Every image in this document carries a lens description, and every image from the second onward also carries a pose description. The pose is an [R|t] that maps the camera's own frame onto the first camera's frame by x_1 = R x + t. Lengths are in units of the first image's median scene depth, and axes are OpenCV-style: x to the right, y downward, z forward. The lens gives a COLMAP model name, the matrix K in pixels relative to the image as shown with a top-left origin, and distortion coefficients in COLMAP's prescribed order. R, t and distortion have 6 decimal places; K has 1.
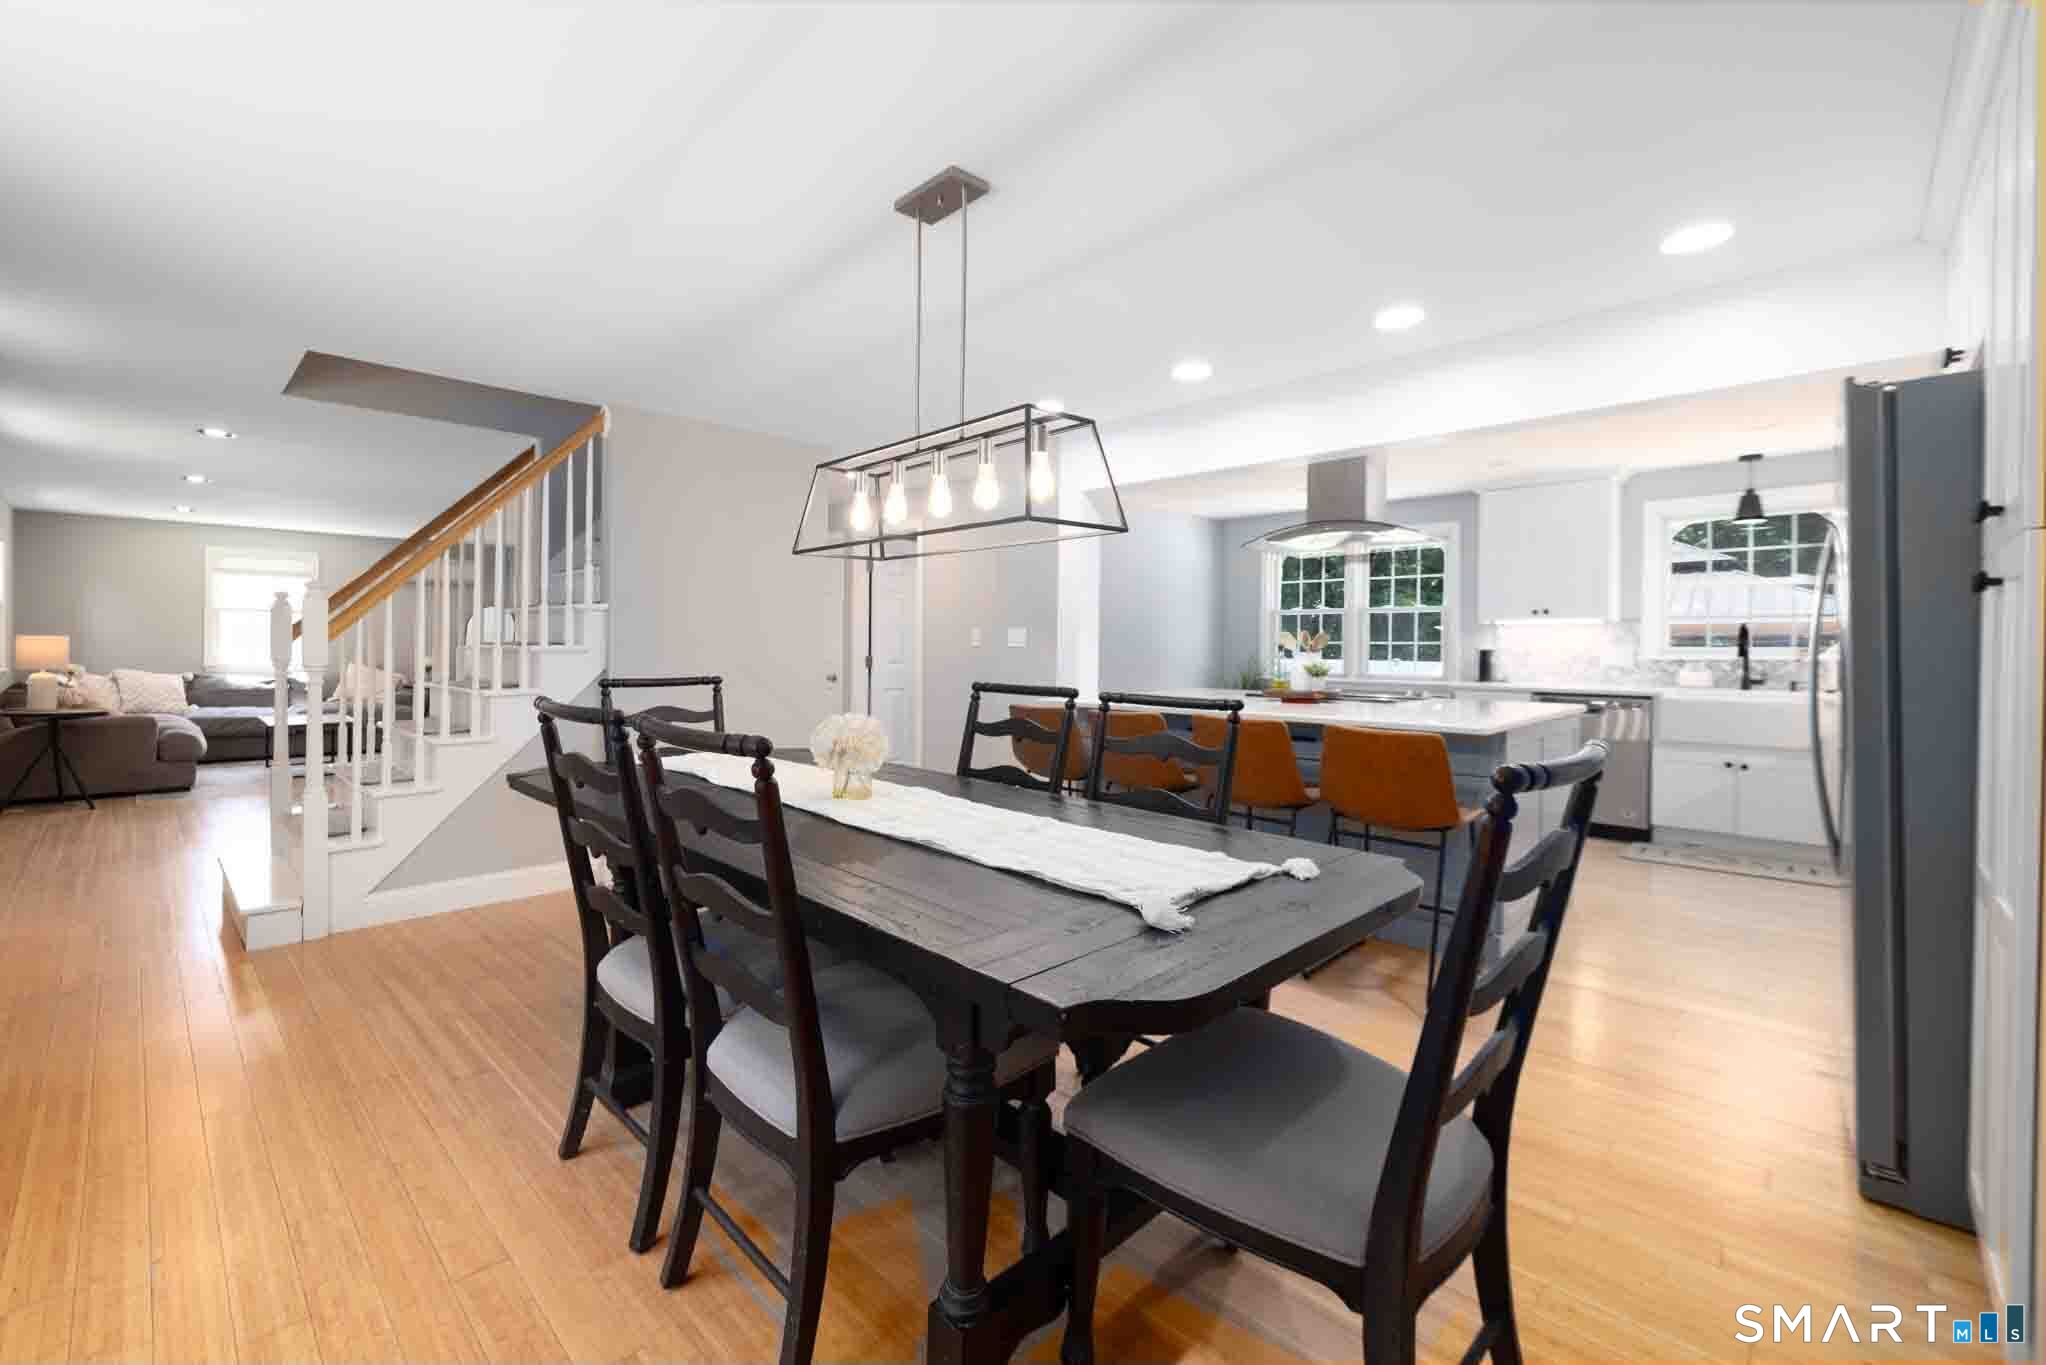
lens RADIAL K [[867.3, 0, 1014.4], [0, 867.3, 659.0], [0, 0, 1]] dist [0.002189, 0.000414]
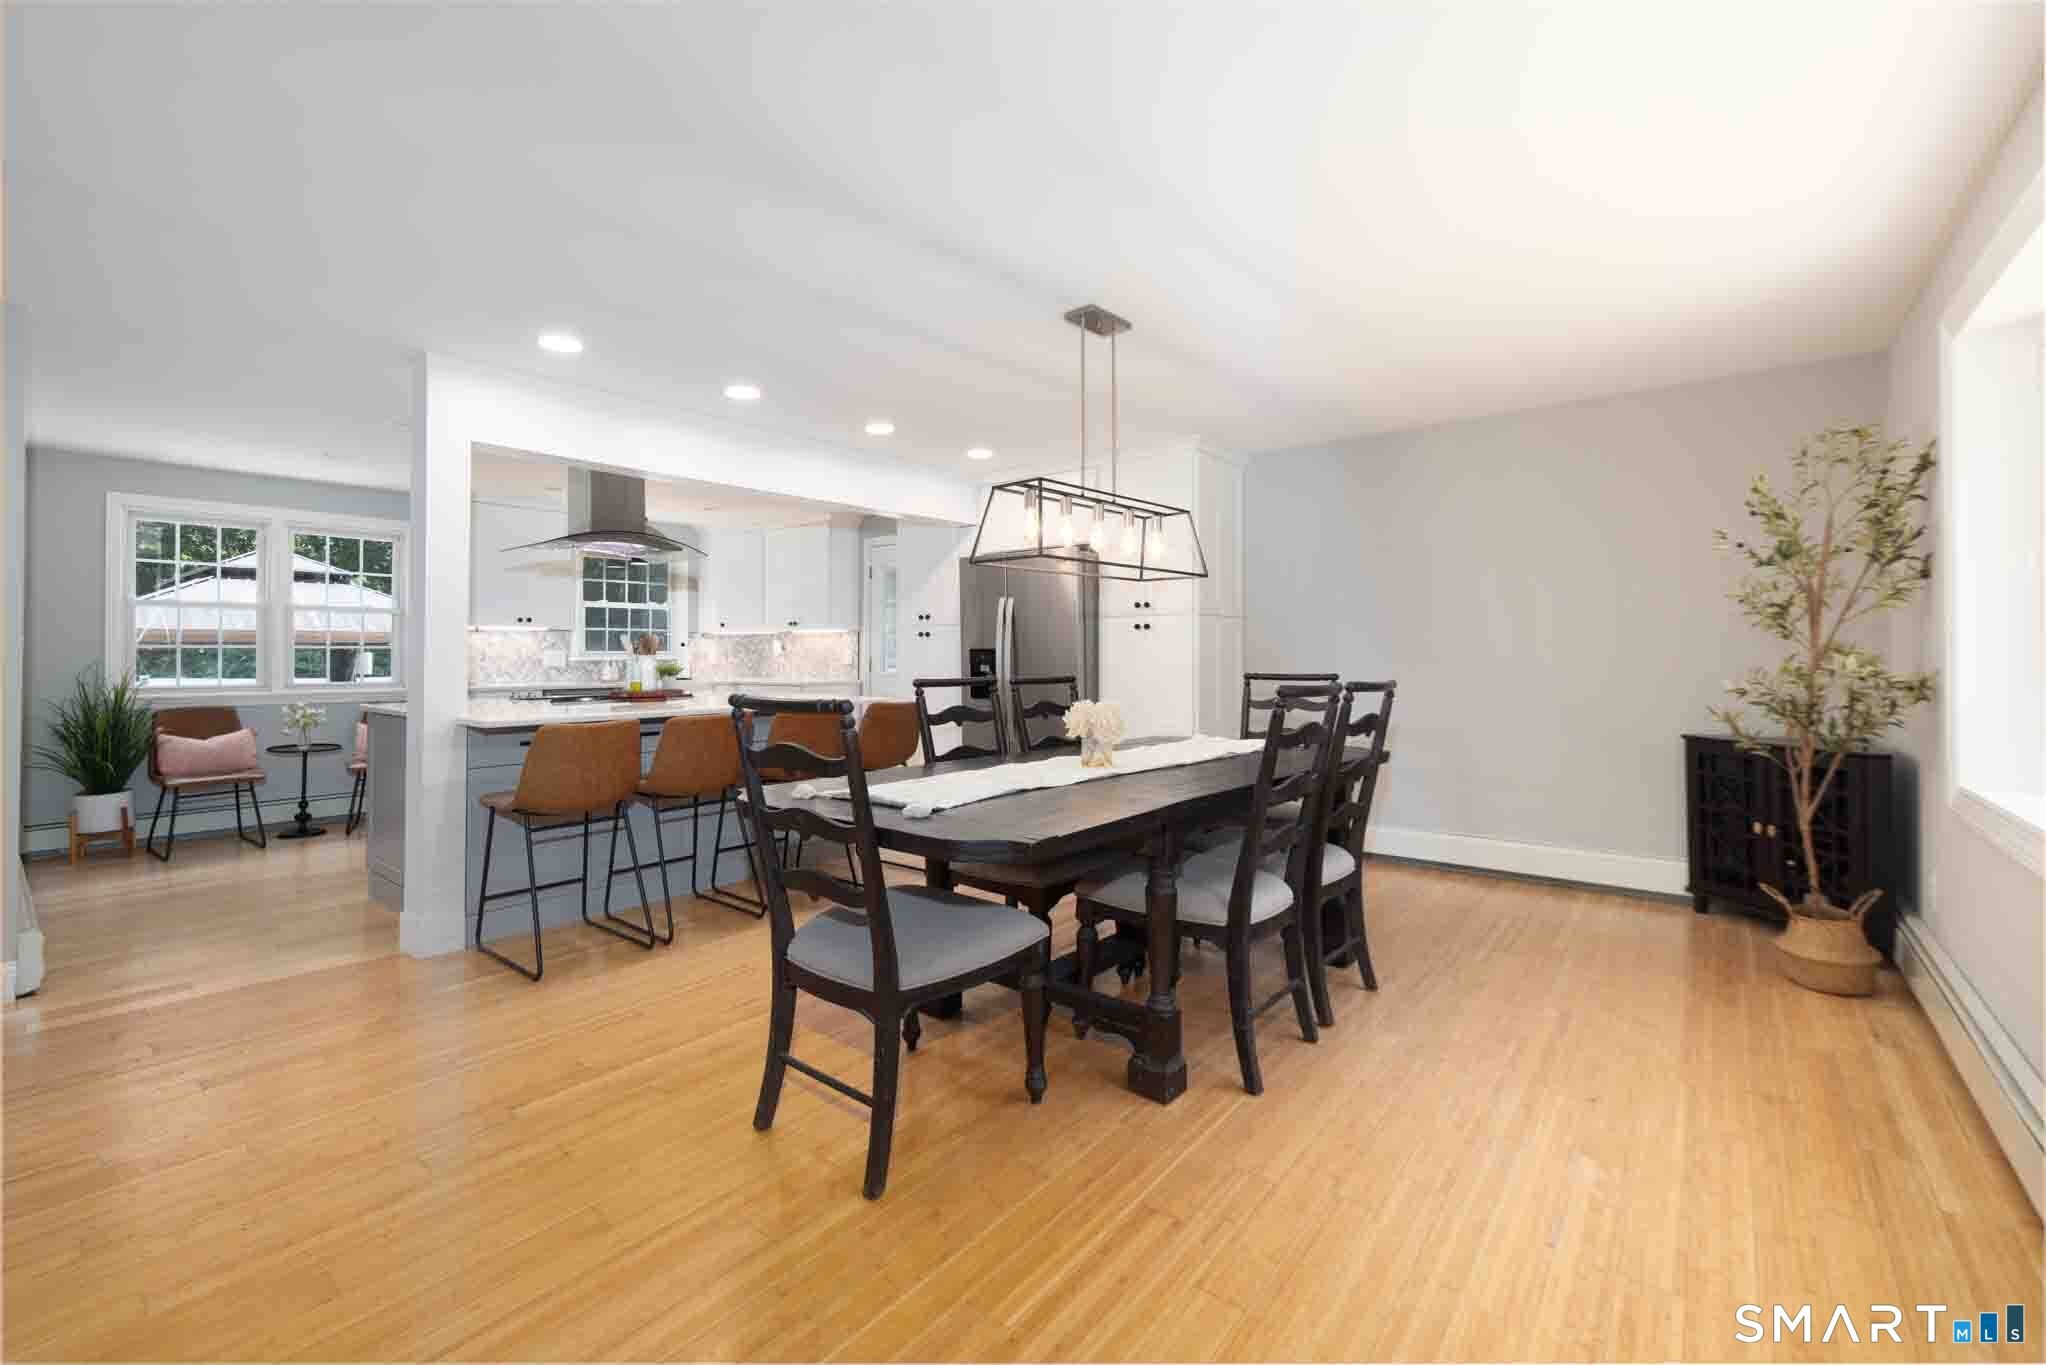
lens RADIAL K [[861.3, 0, 985.1], [0, 861.3, 649.1], [0, 0, 1]] dist [0.000532, -0.000042]
pose [[-0.075289, 0.003100, 0.997157, -0.610627], [0.019951, 0.999800, -0.001601, -0.002843], [-0.996962, 0.019774, -0.075336, 0.541389]]
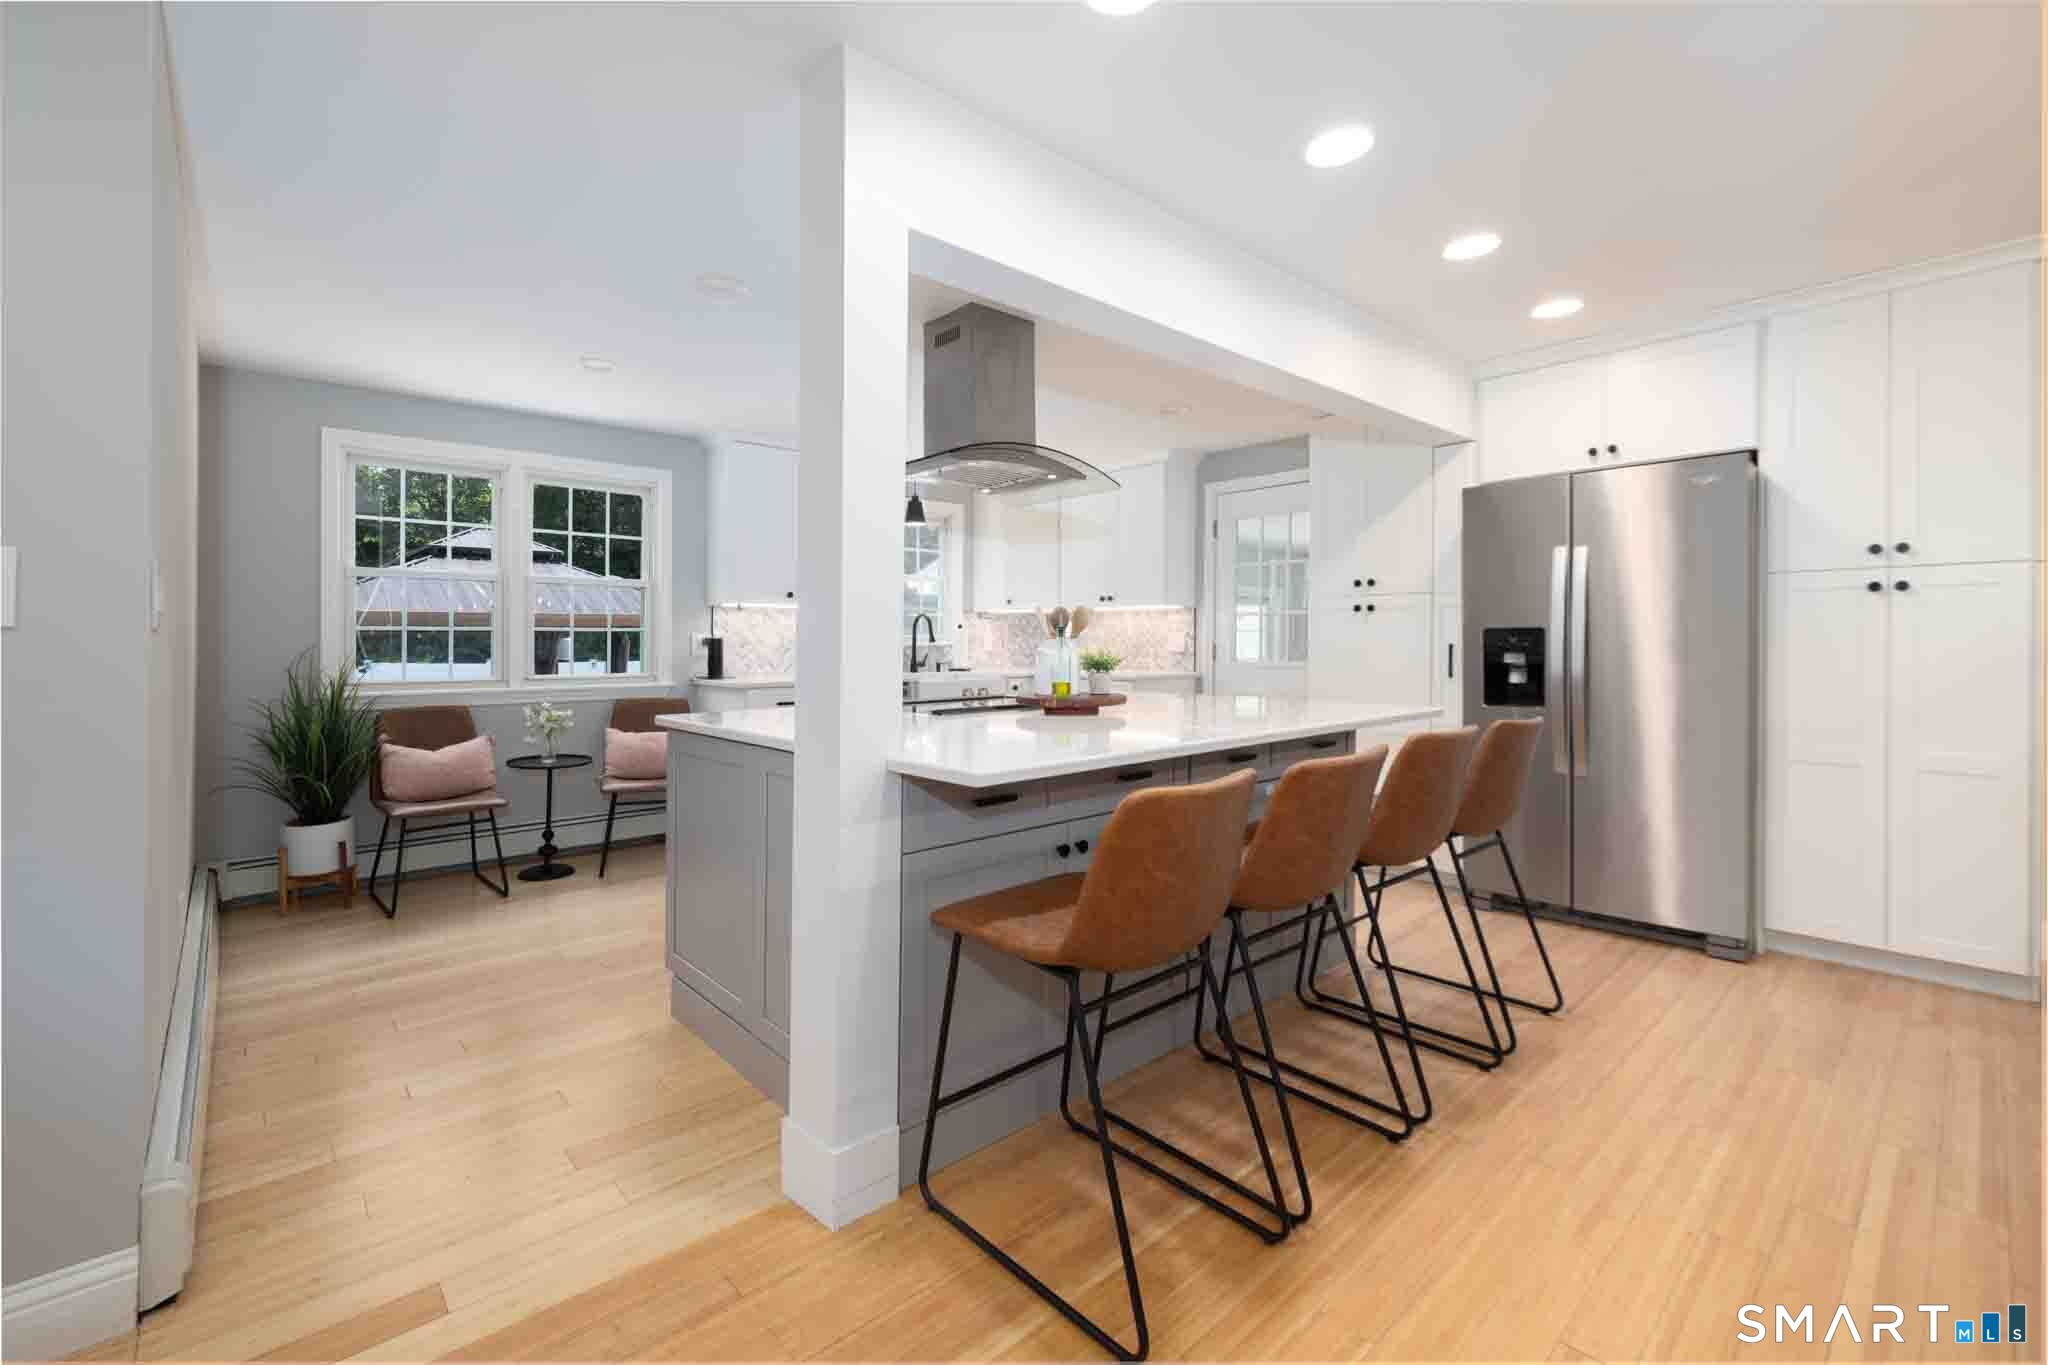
lens RADIAL K [[866.3, 0, 985.3], [0, 866.3, 637.1], [0, 0, 1]] dist [-0.000892, 0.000118]
pose [[0.078716, 0.000518, 0.996897, -0.275897], [0.021636, 0.999763, -0.002227, -0.005818], [-0.996662, 0.021744, 0.078686, 0.819197]]
